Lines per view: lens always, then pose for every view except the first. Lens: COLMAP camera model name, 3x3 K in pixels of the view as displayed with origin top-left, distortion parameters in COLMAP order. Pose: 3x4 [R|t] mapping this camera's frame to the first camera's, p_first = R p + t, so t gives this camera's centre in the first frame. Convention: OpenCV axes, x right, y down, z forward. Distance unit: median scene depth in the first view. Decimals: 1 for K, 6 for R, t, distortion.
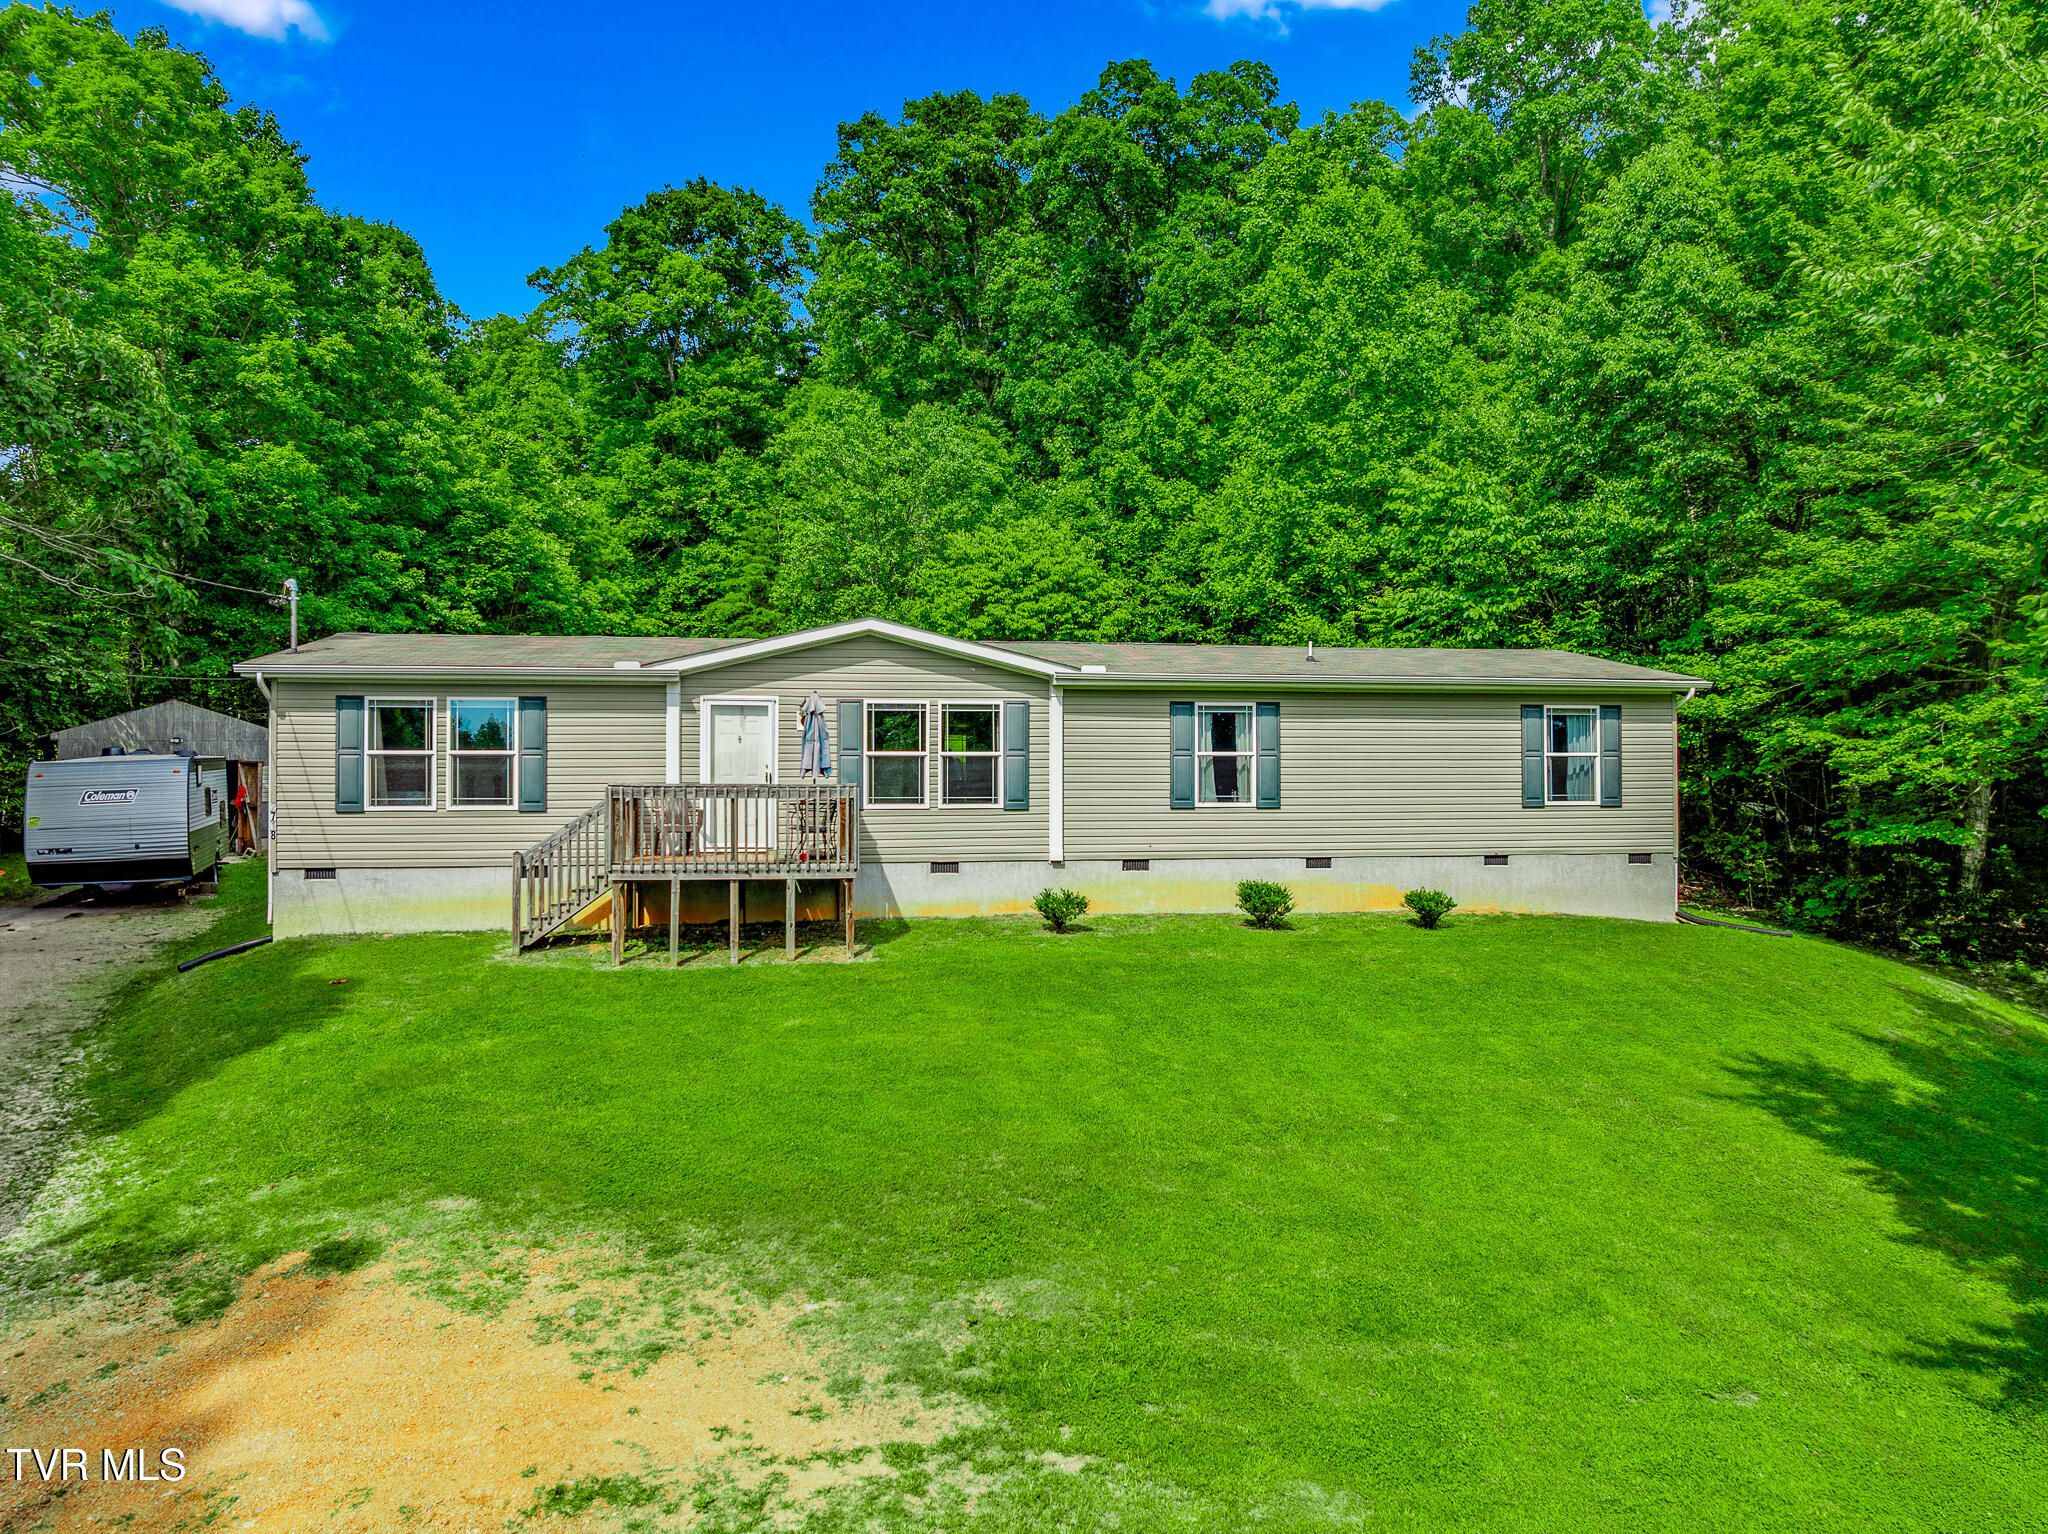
lens RADIAL K [[1447.2, 0, 1019.6], [0, 1447.2, 750.4], [0, 0, 1]] dist [0.026106, 0.001209]
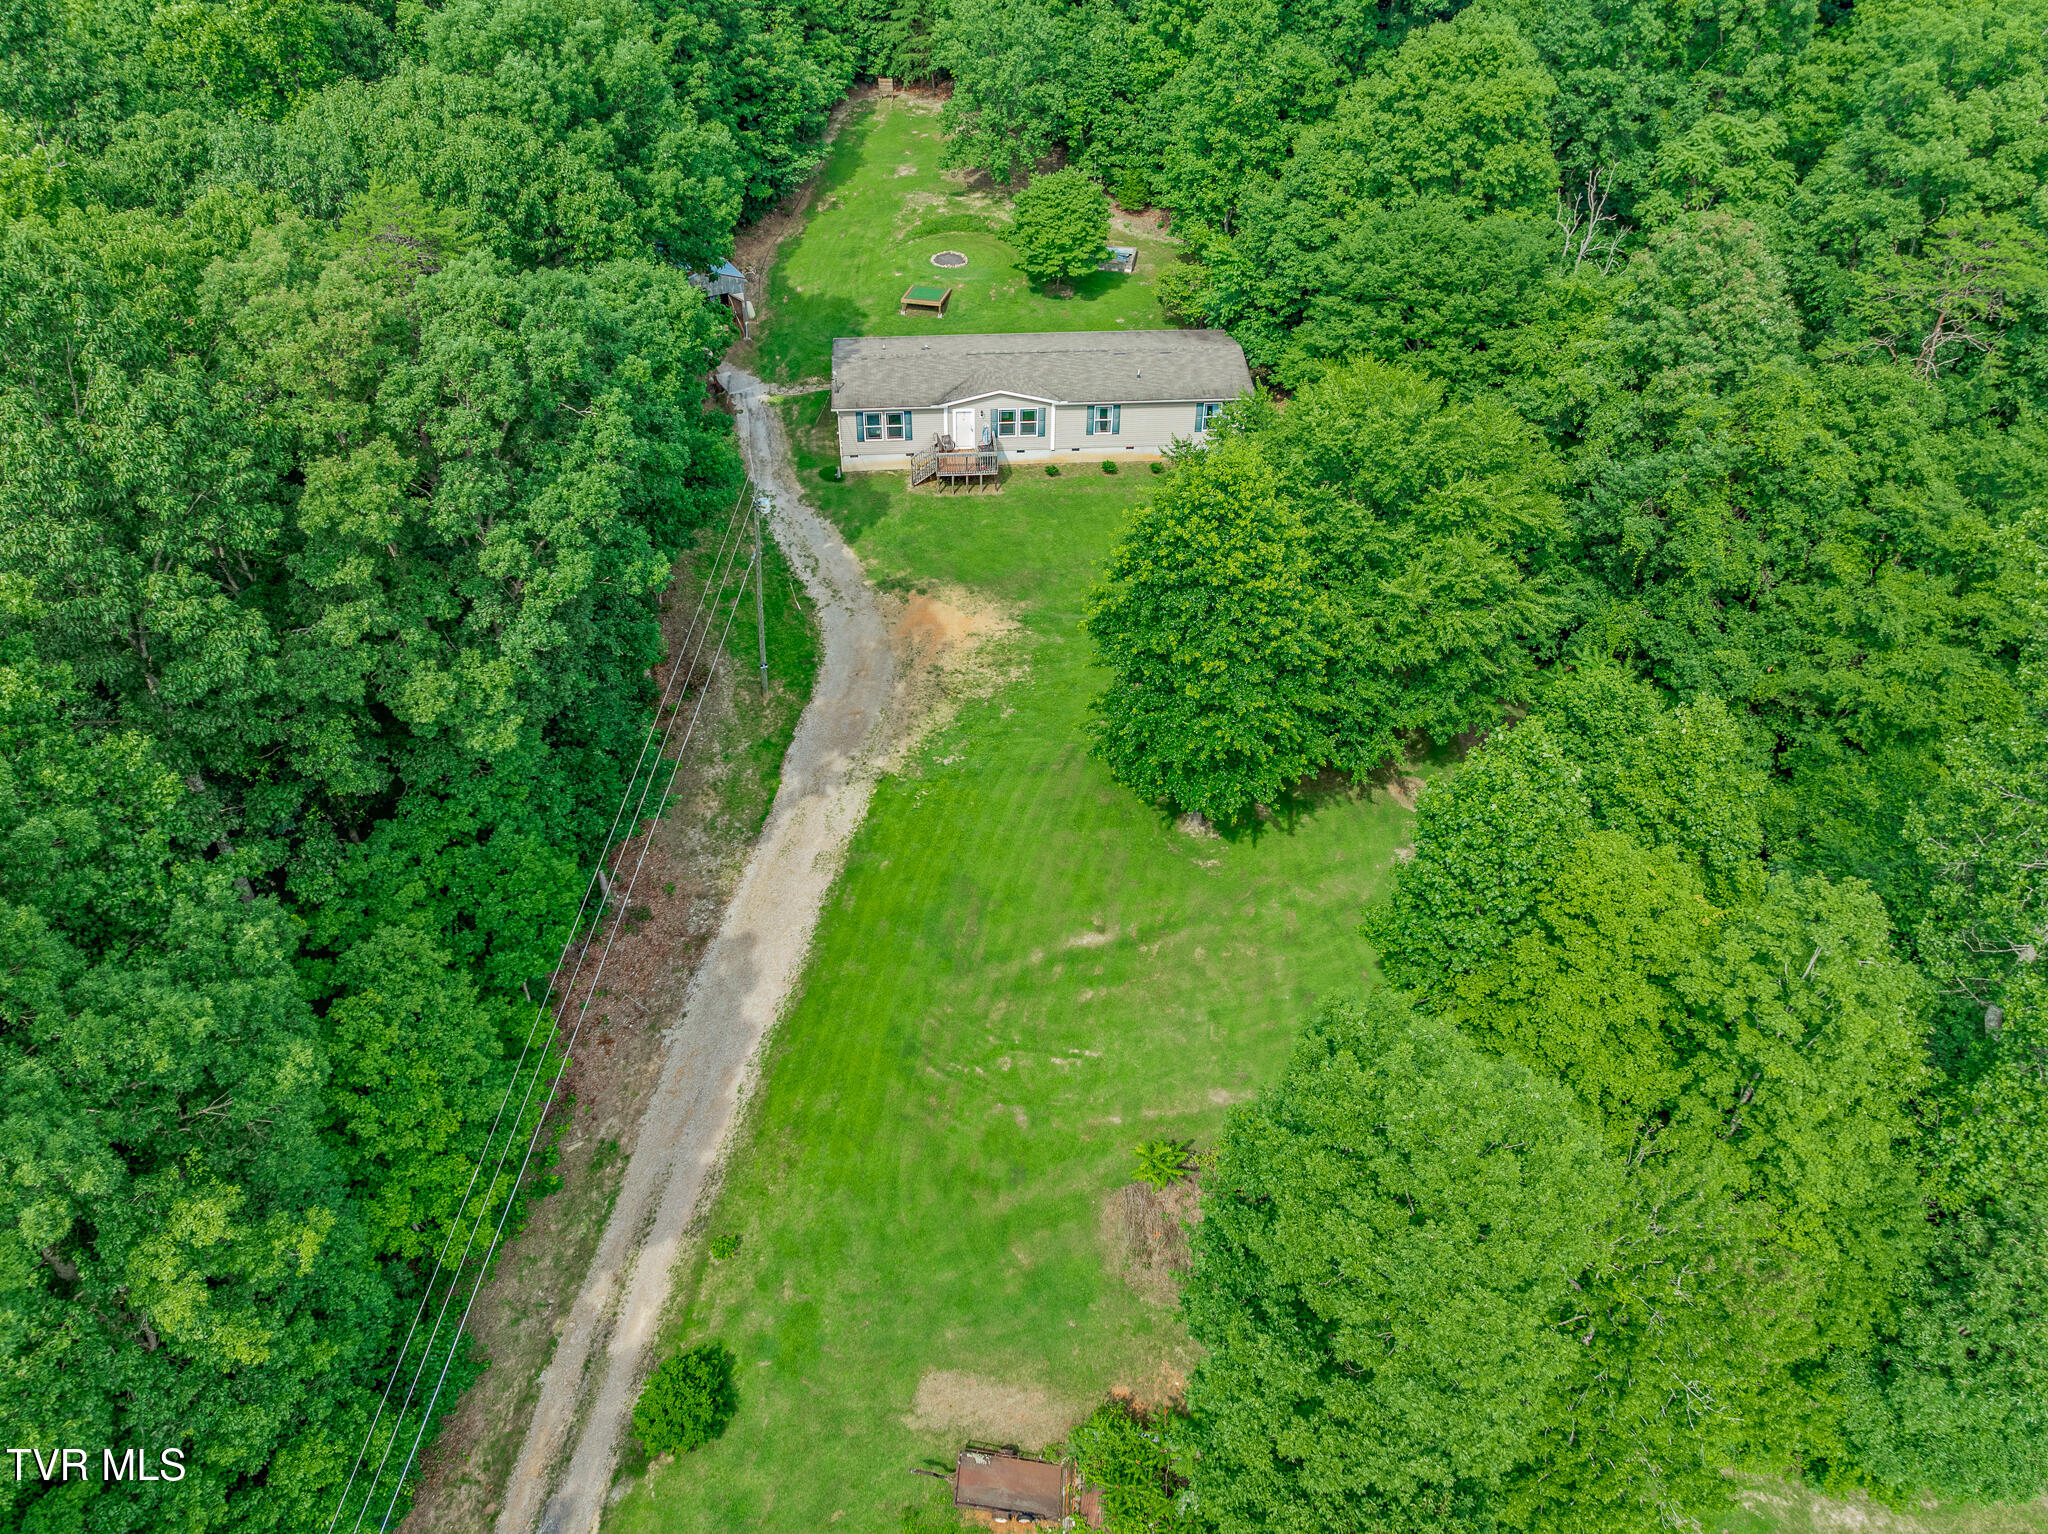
lens RADIAL K [[1447.2, 0, 1030.2], [0, 1447.2, 764.3], [0, 0, 1]] dist [0.026106, 0.001209]
pose [[0.997551, 0.055738, -0.042261, 0.162262], [-0.015042, 0.760974, 0.648608, -1.618176], [0.068311, -0.646384, 0.759949, -2.162080]]
